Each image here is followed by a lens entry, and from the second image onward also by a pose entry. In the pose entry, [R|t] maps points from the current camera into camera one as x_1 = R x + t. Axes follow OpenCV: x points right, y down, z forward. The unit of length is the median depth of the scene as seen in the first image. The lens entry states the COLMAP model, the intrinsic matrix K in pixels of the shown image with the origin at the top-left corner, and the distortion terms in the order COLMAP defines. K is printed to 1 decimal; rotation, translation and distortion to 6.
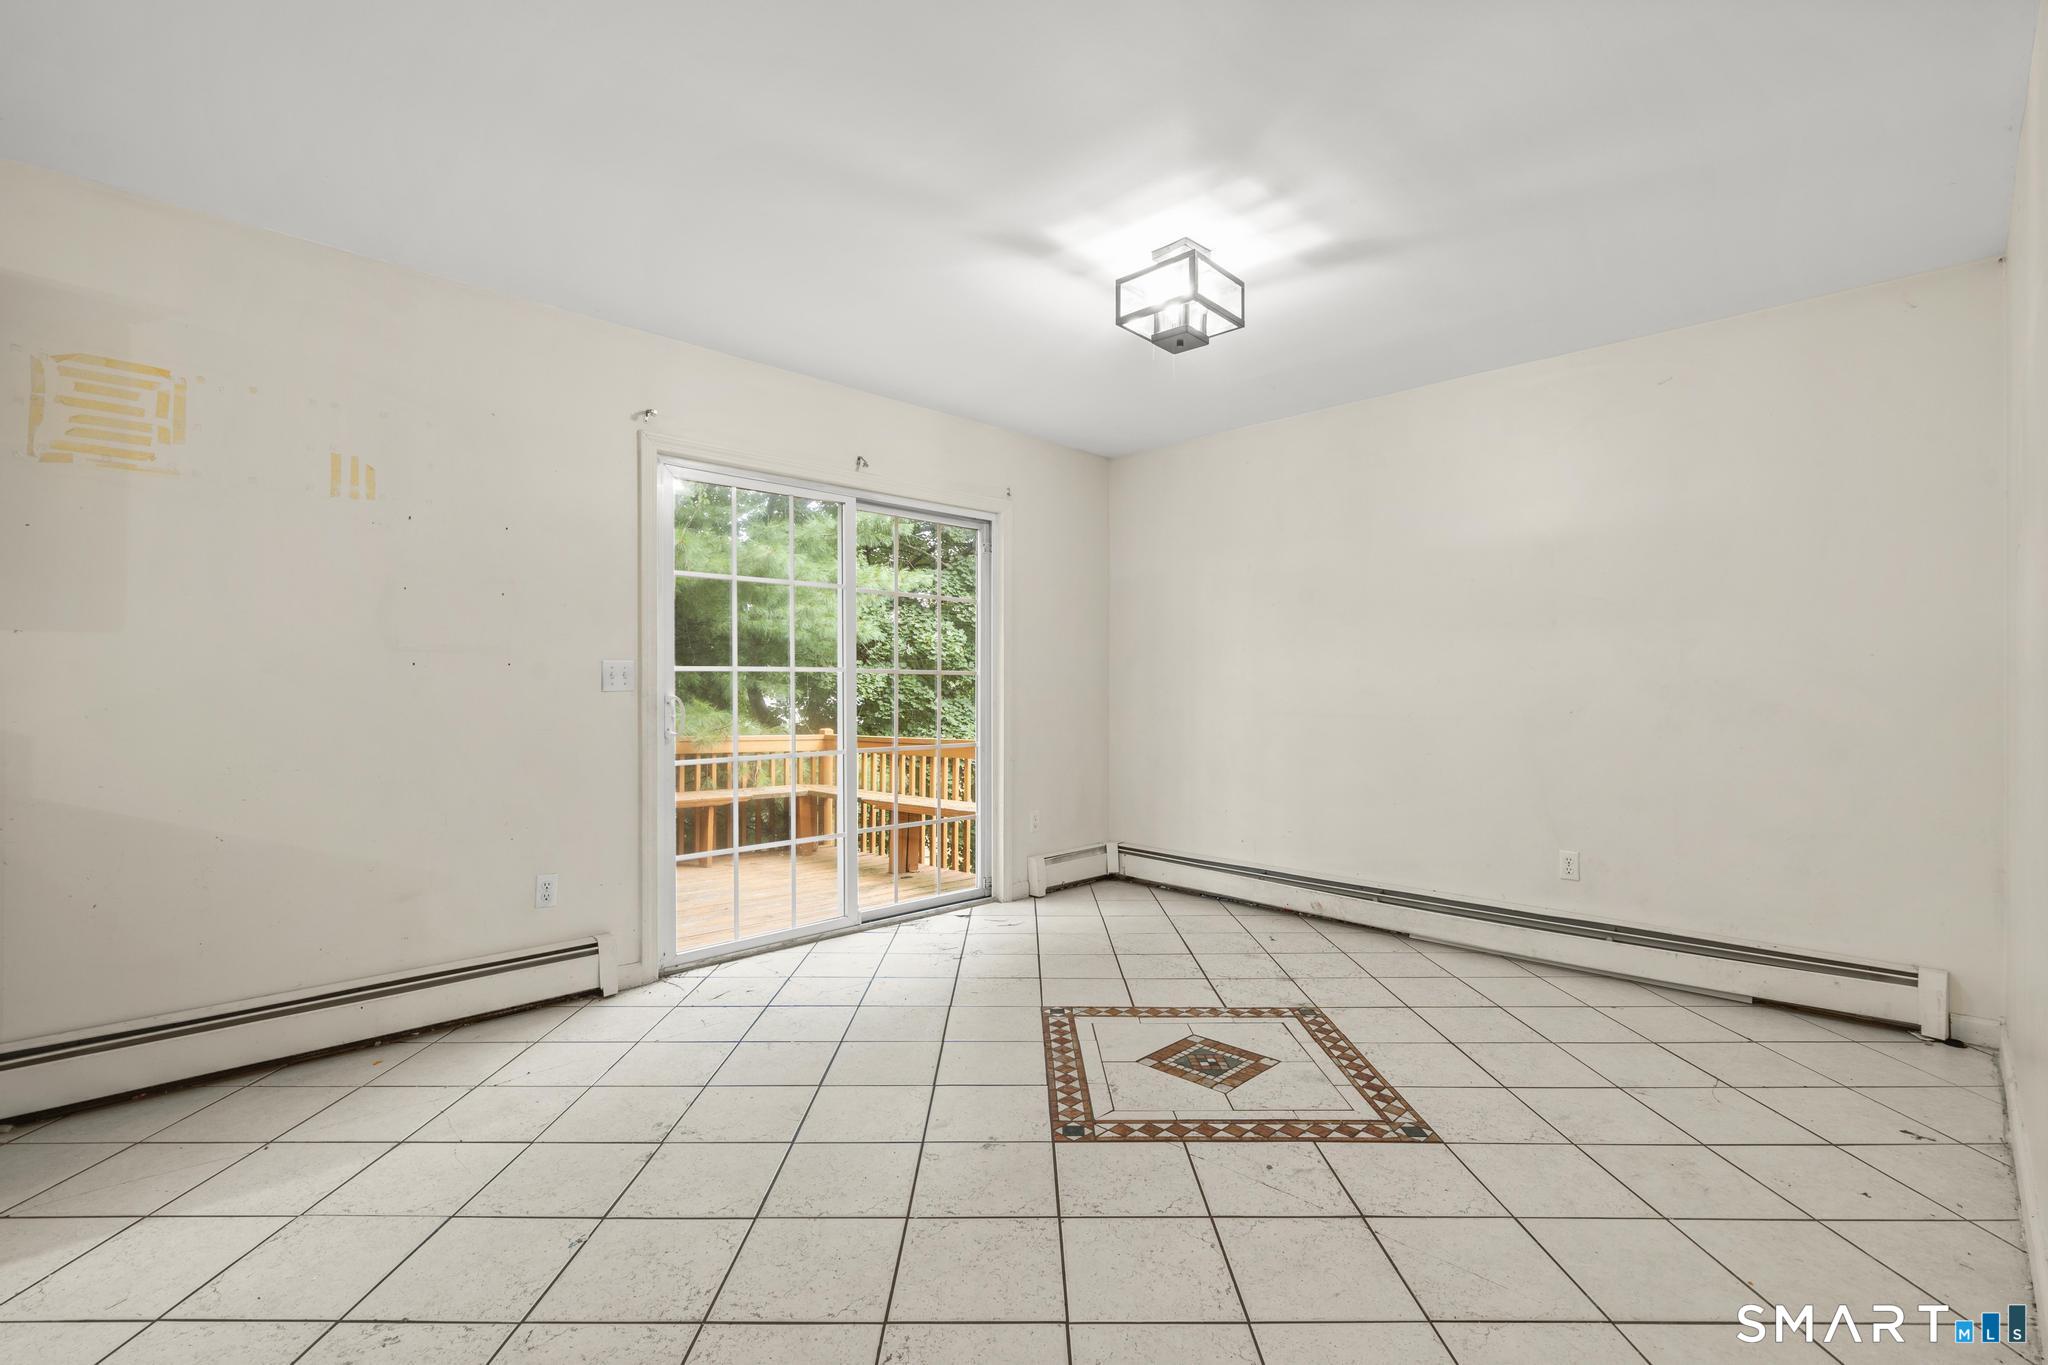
lens RADIAL K [[919.2, 0, 1023.6], [0, 919.2, 684.4], [0, 0, 1]] dist [-0.006814, 0.003659]
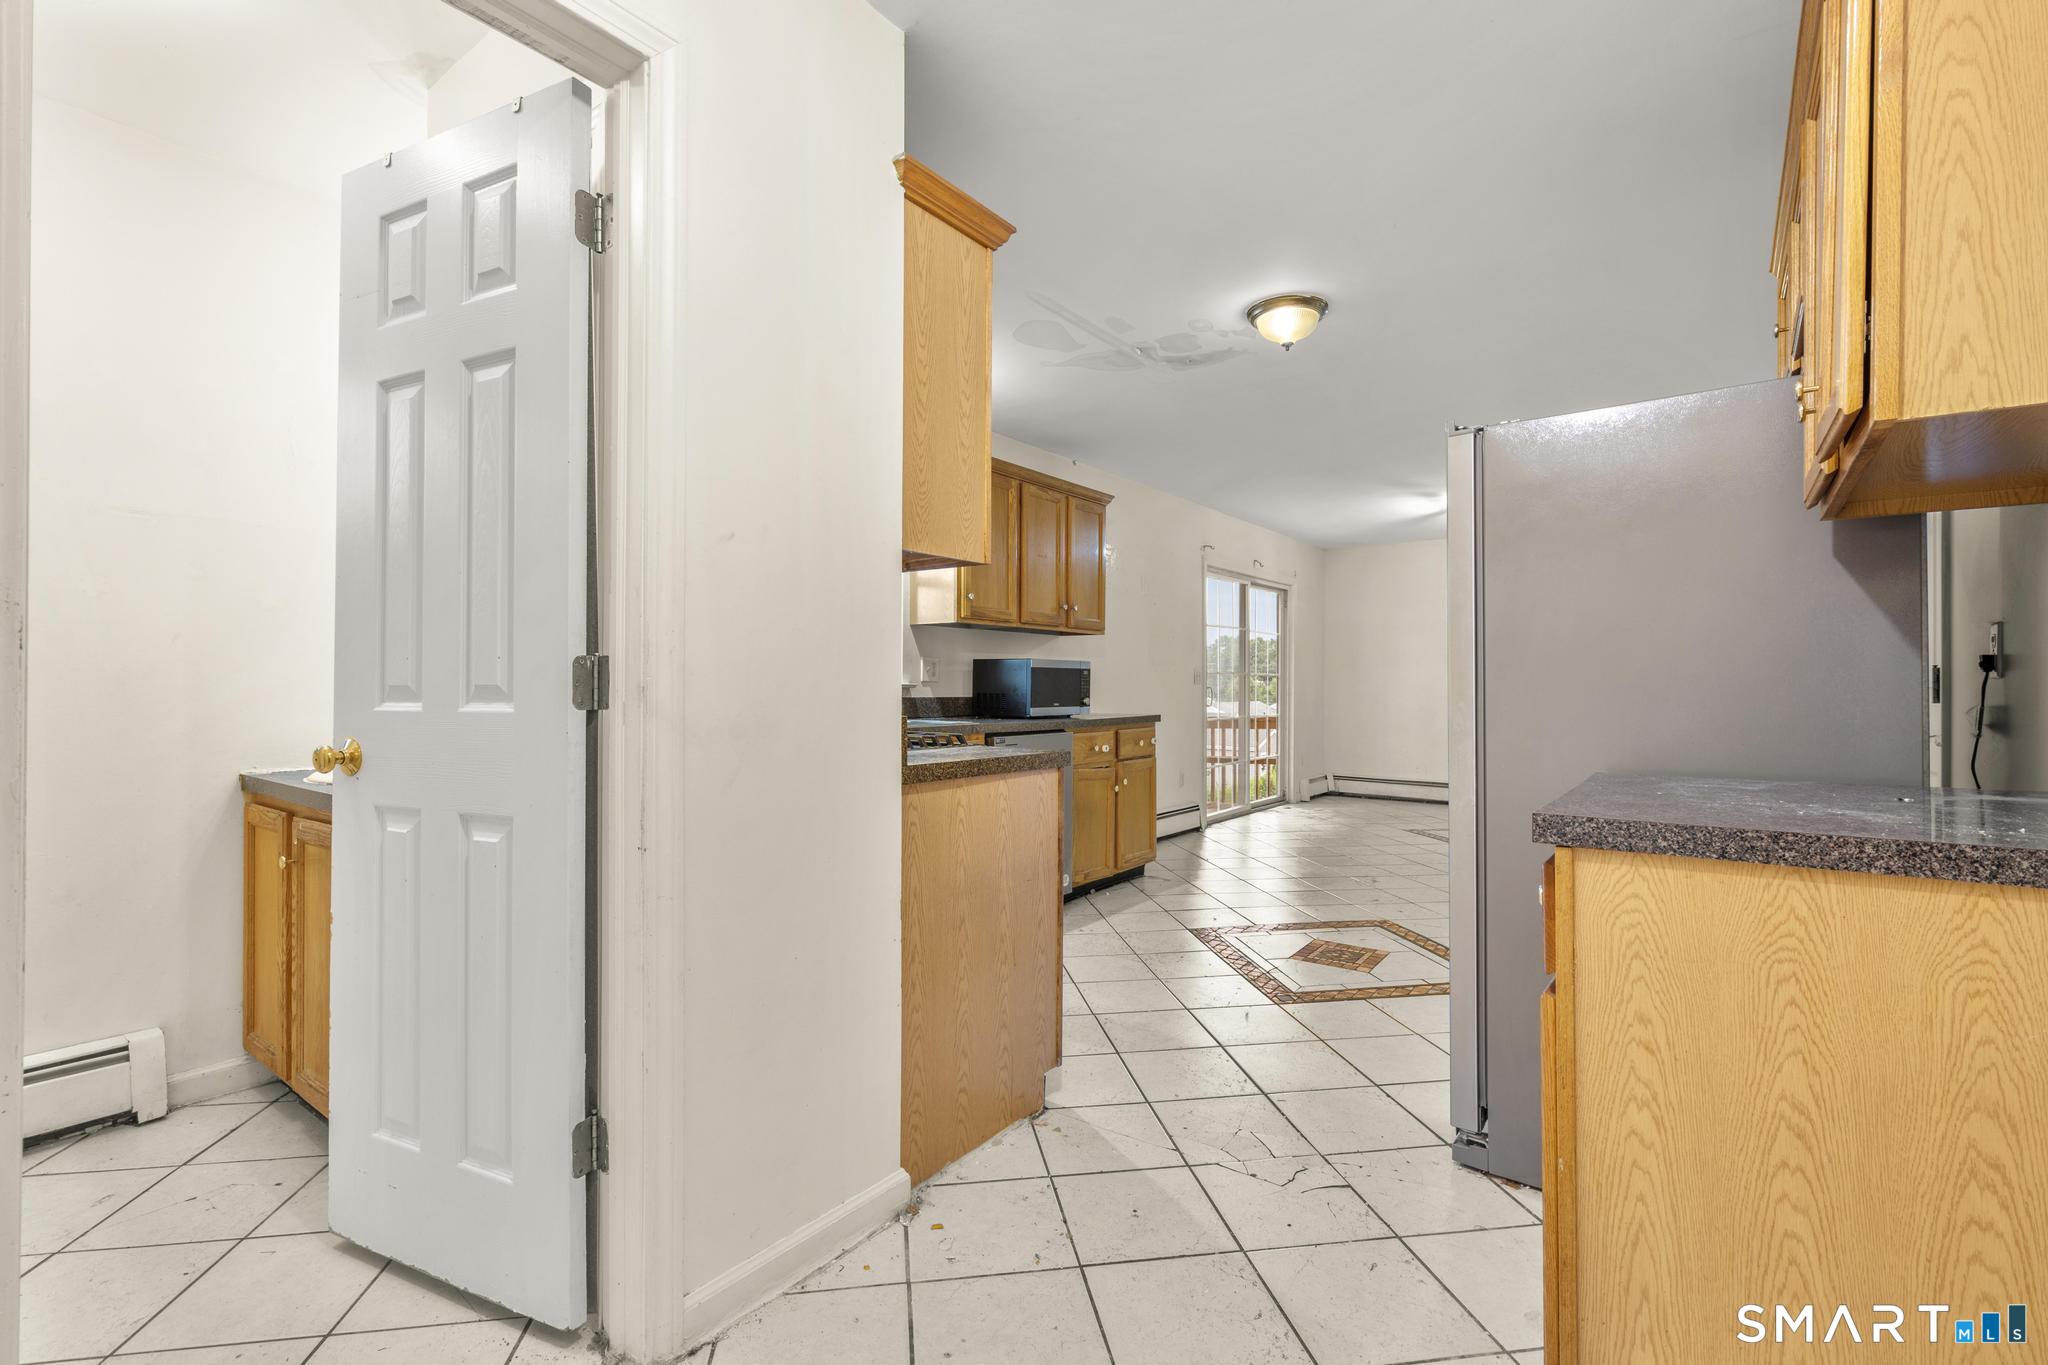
lens RADIAL K [[919.2, 0, 1026.3], [0, 919.2, 683.2], [0, 0, 1]] dist [-0.006814, 0.003659]
pose [[0.989688, 0.006183, 0.143107, -1.174525], [-0.006491, 0.999978, 0.001682, 0.005098], [-0.143093, -0.002594, 0.989706, -1.029920]]
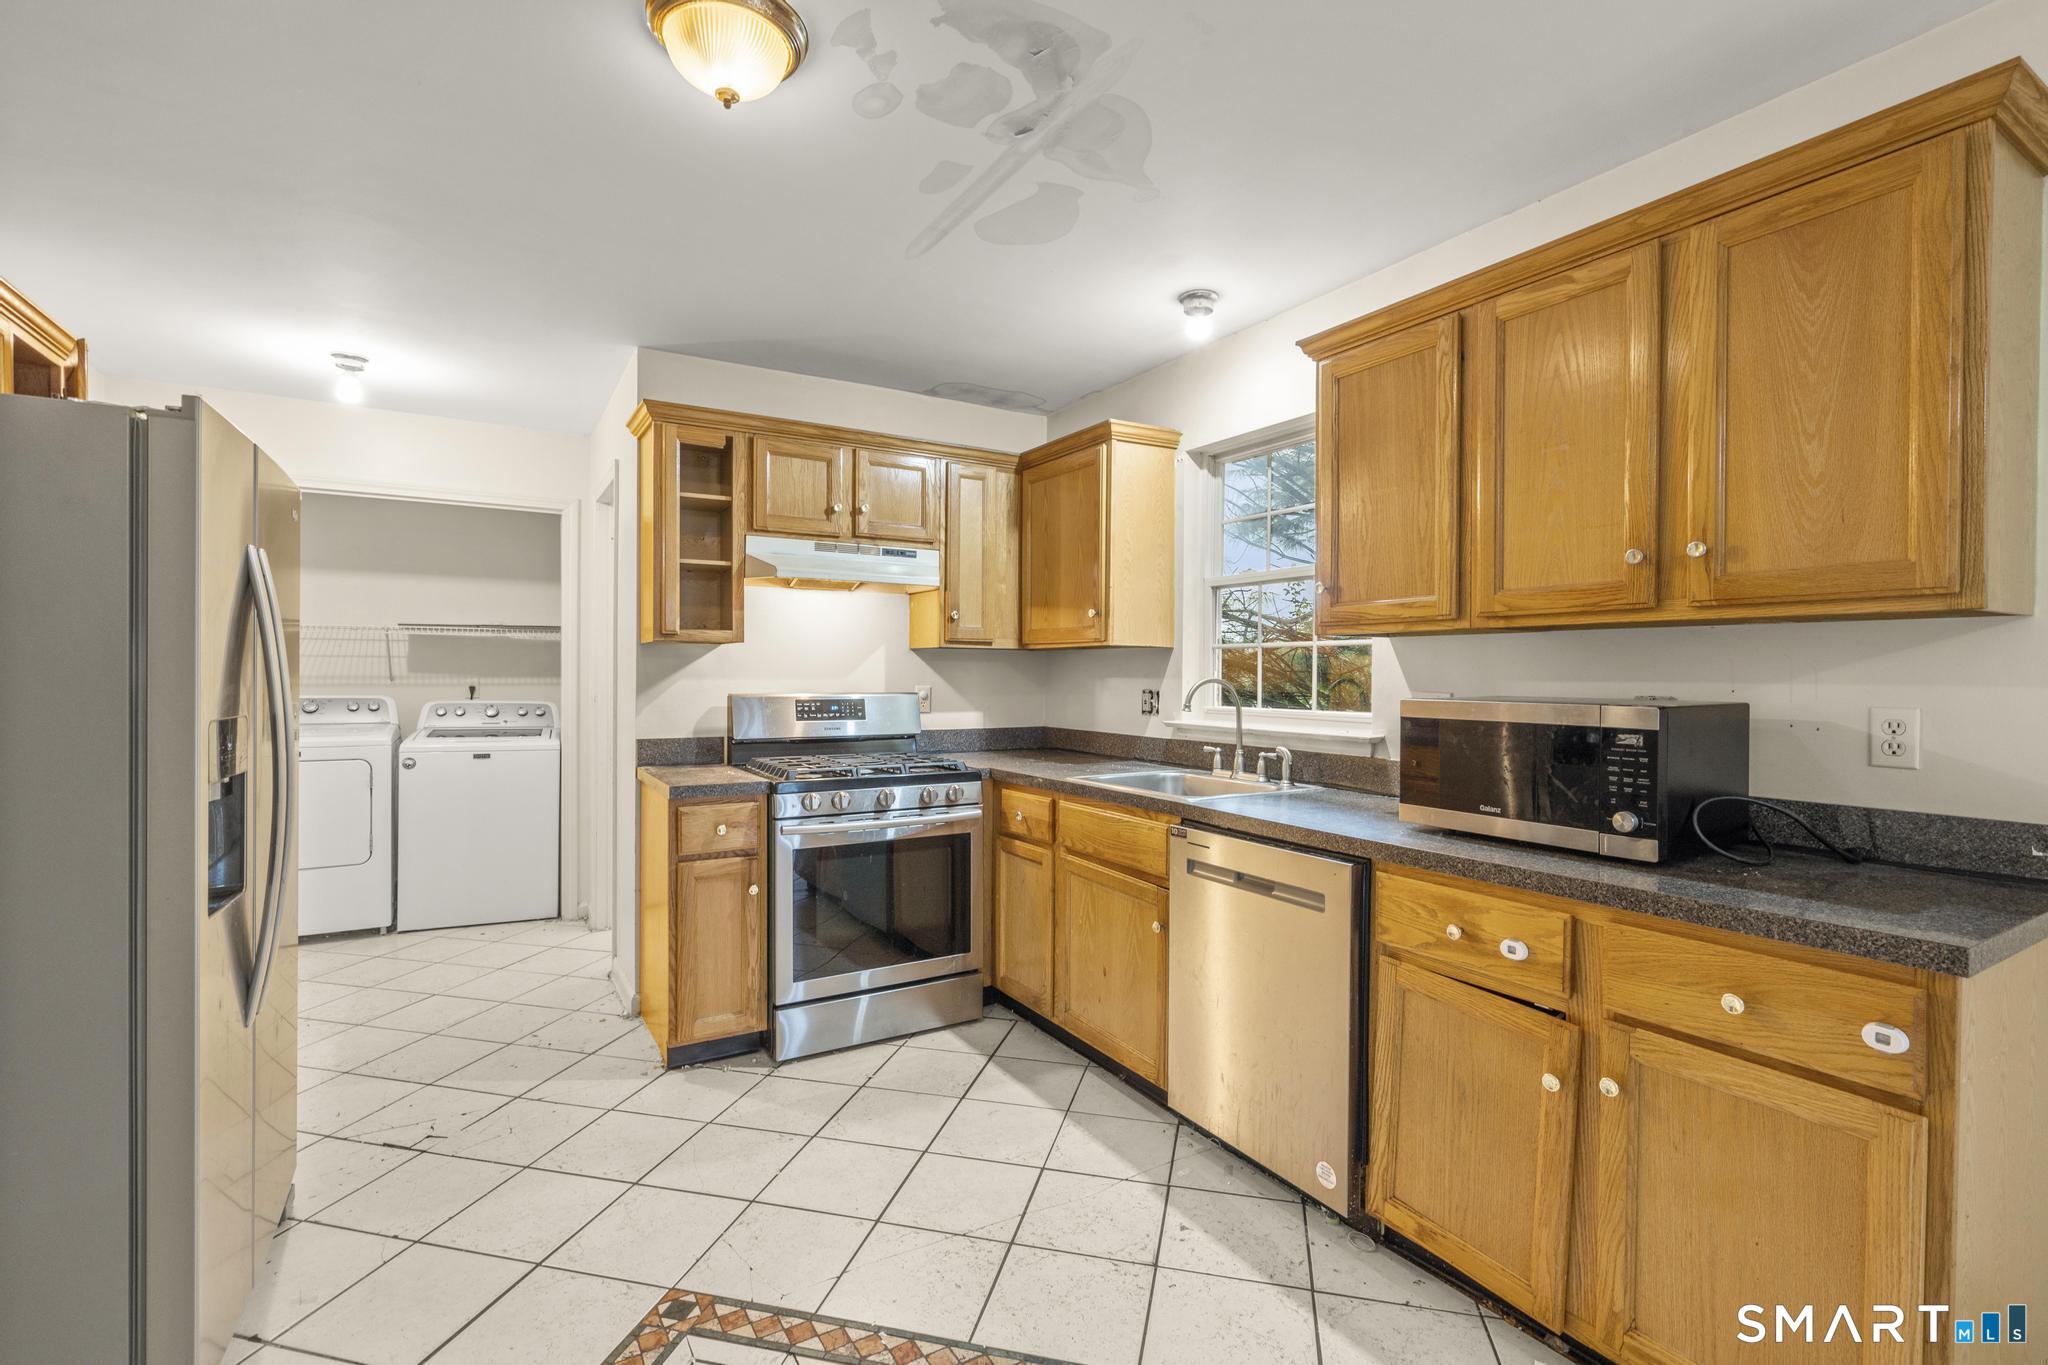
lens RADIAL K [[919.2, 0, 1021.2], [0, 919.2, 685.2], [0, 0, 1]] dist [-0.006814, 0.003659]
pose [[-0.242852, 0.012966, -0.969977, -0.259351], [-0.003323, 0.999894, 0.014197, -0.048331], [0.970058, 0.006671, -0.242783, 0.254994]]
